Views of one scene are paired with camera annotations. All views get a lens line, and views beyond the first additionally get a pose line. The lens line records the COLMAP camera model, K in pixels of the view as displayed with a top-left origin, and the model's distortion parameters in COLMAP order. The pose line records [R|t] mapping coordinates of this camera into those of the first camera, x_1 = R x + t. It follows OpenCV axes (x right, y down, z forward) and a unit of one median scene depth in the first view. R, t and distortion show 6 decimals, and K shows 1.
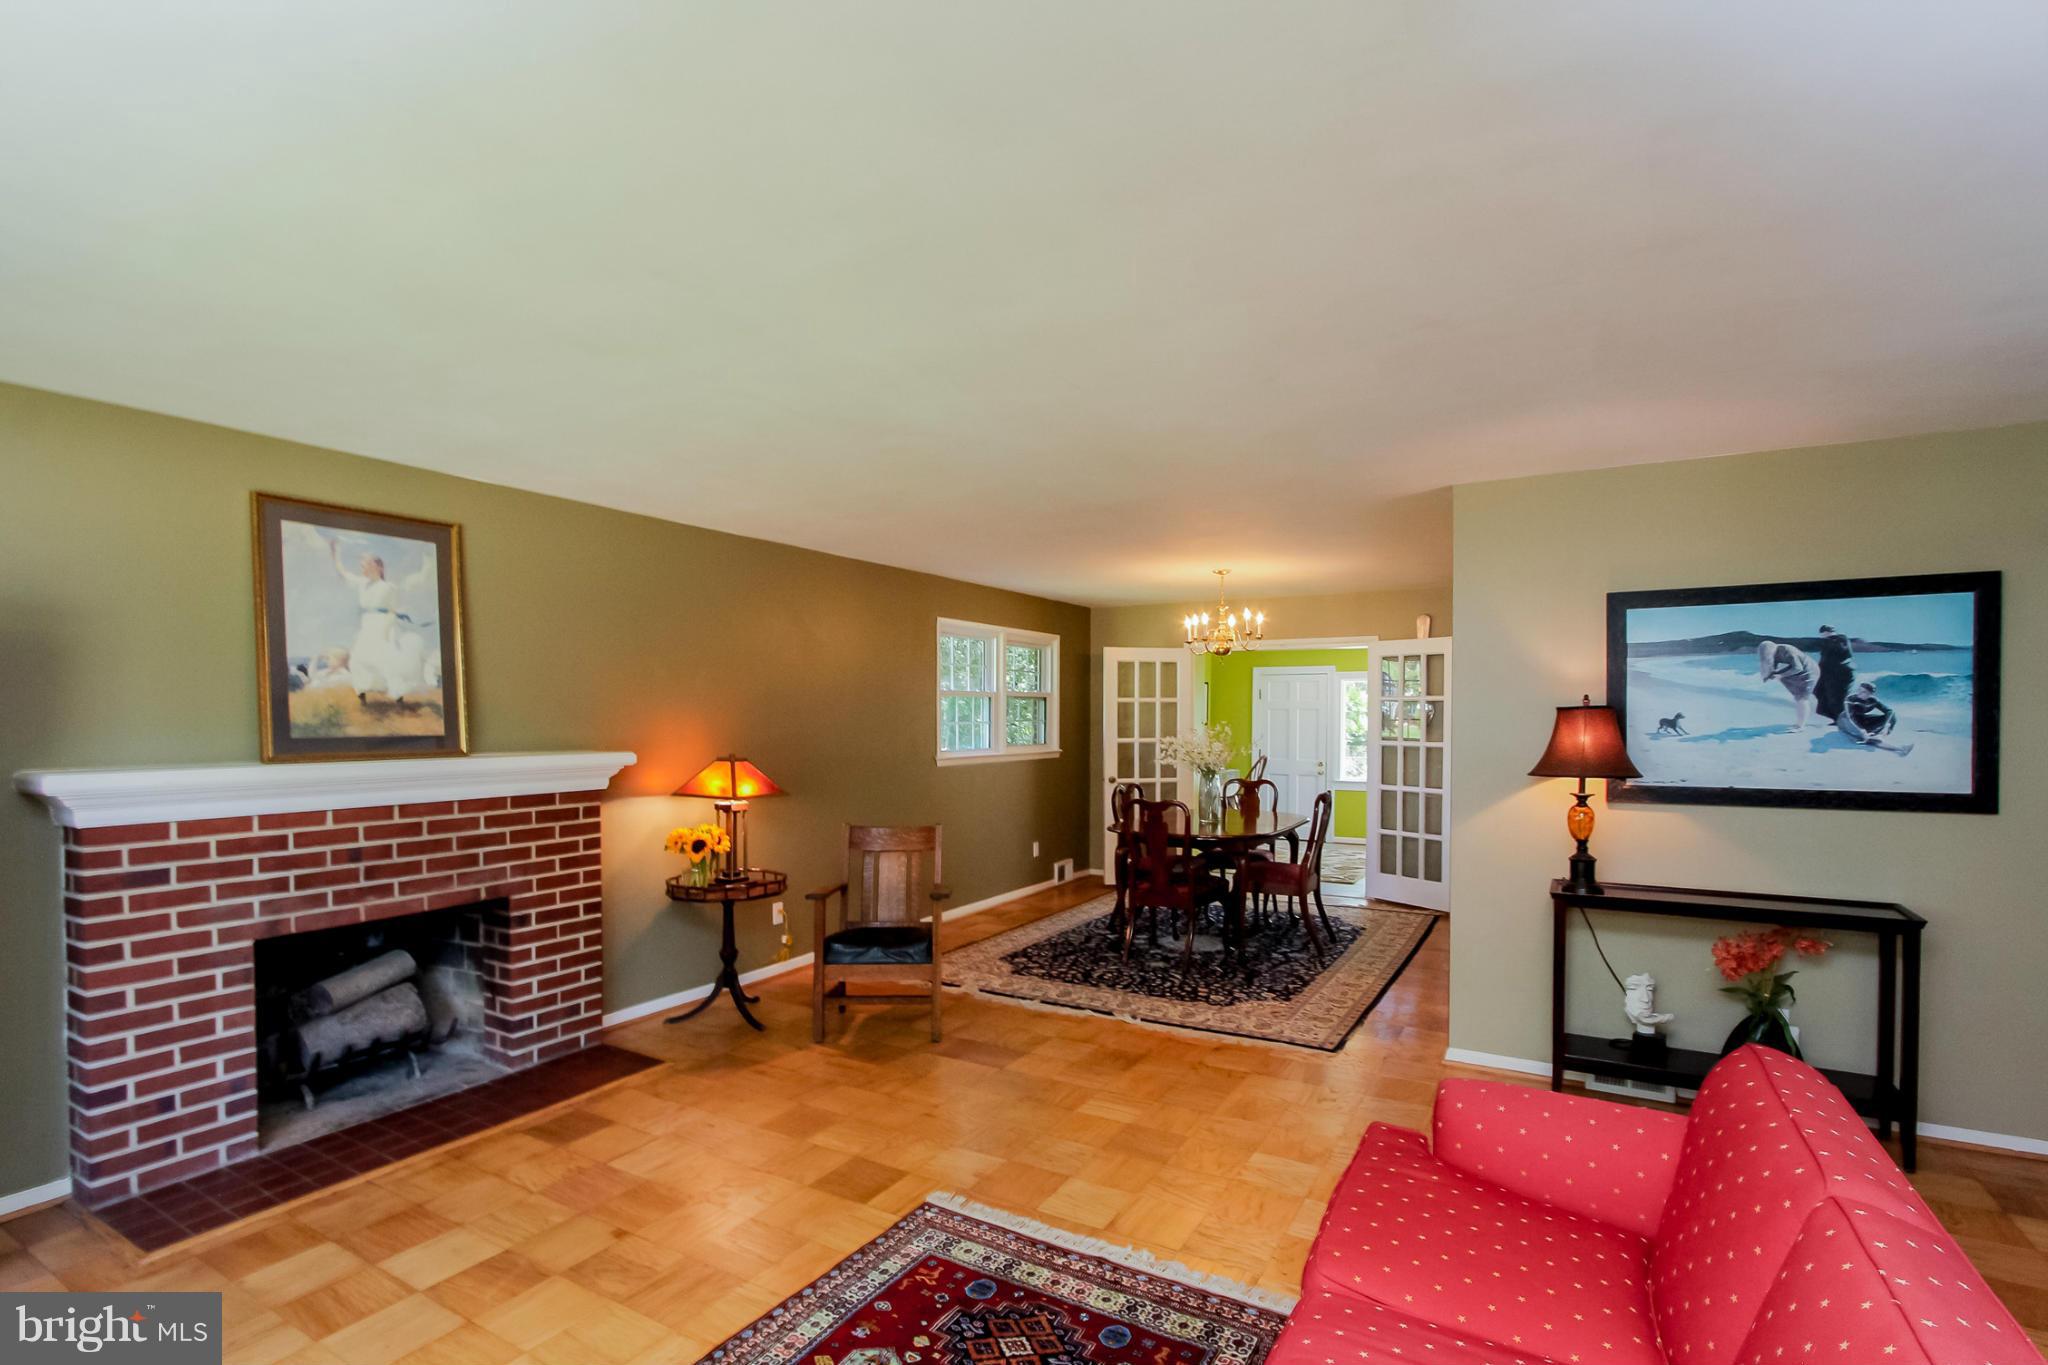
lens RADIAL K [[969.2, 0, 1023.7], [0, 969.2, 728.8], [0, 0, 1]] dist [-0.018973, 0.000025]
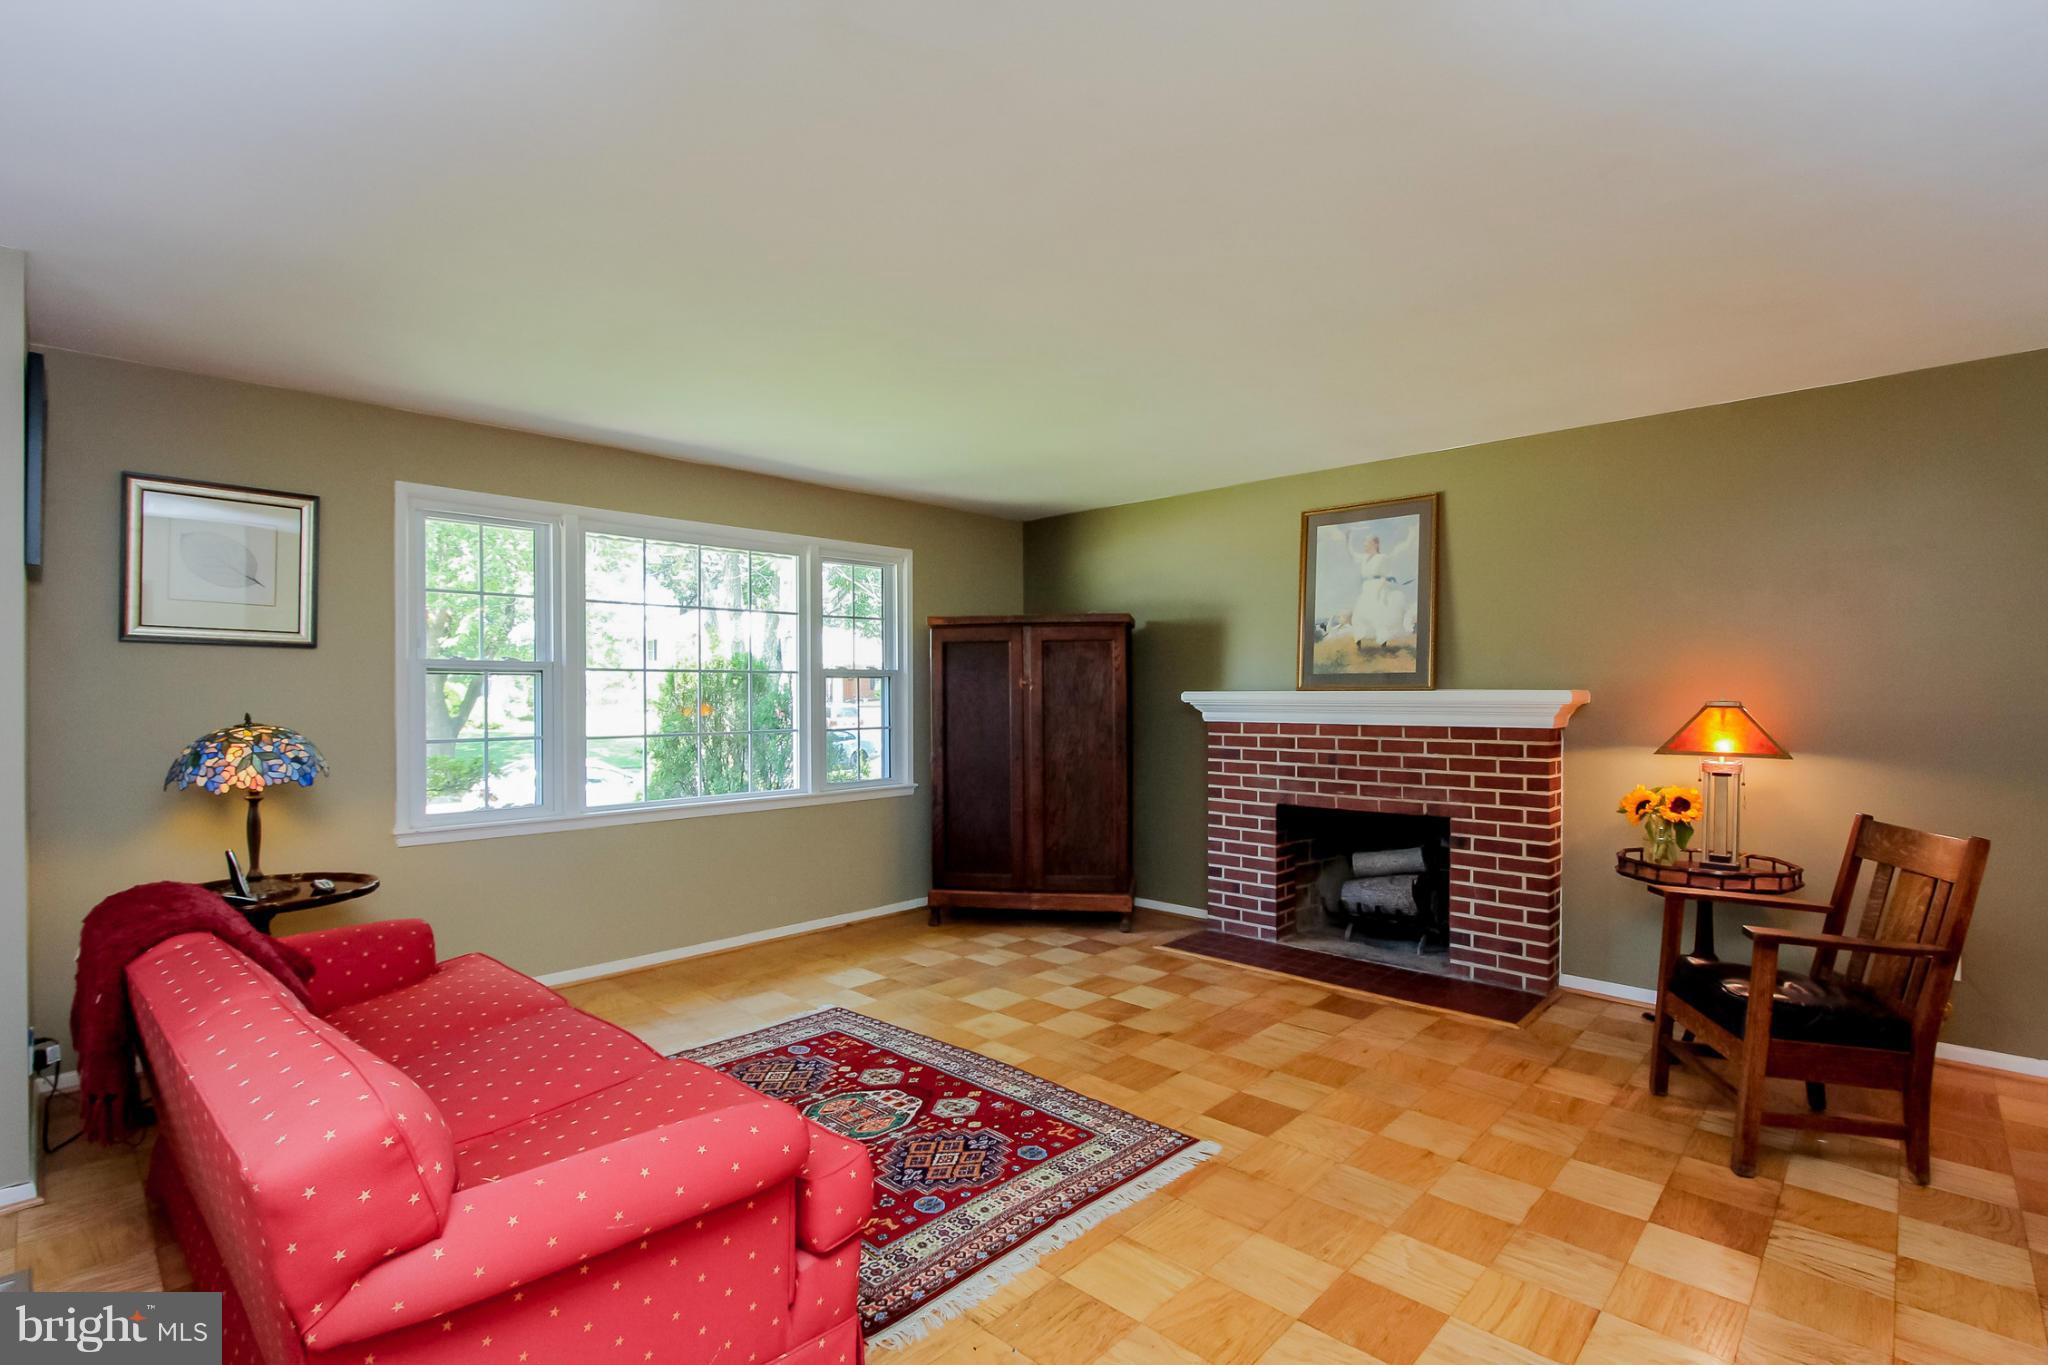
lens RADIAL K [[940.7, 0, 1024.0], [0, 940.7, 682.5], [0, 0, 1]] dist [-0.023514, 0.000051]
pose [[-0.232979, -0.008157, -0.972447, 0.695628], [-0.011399, 0.999919, -0.005656, 0.033488], [0.972415, 0.009768, -0.233053, 0.854541]]
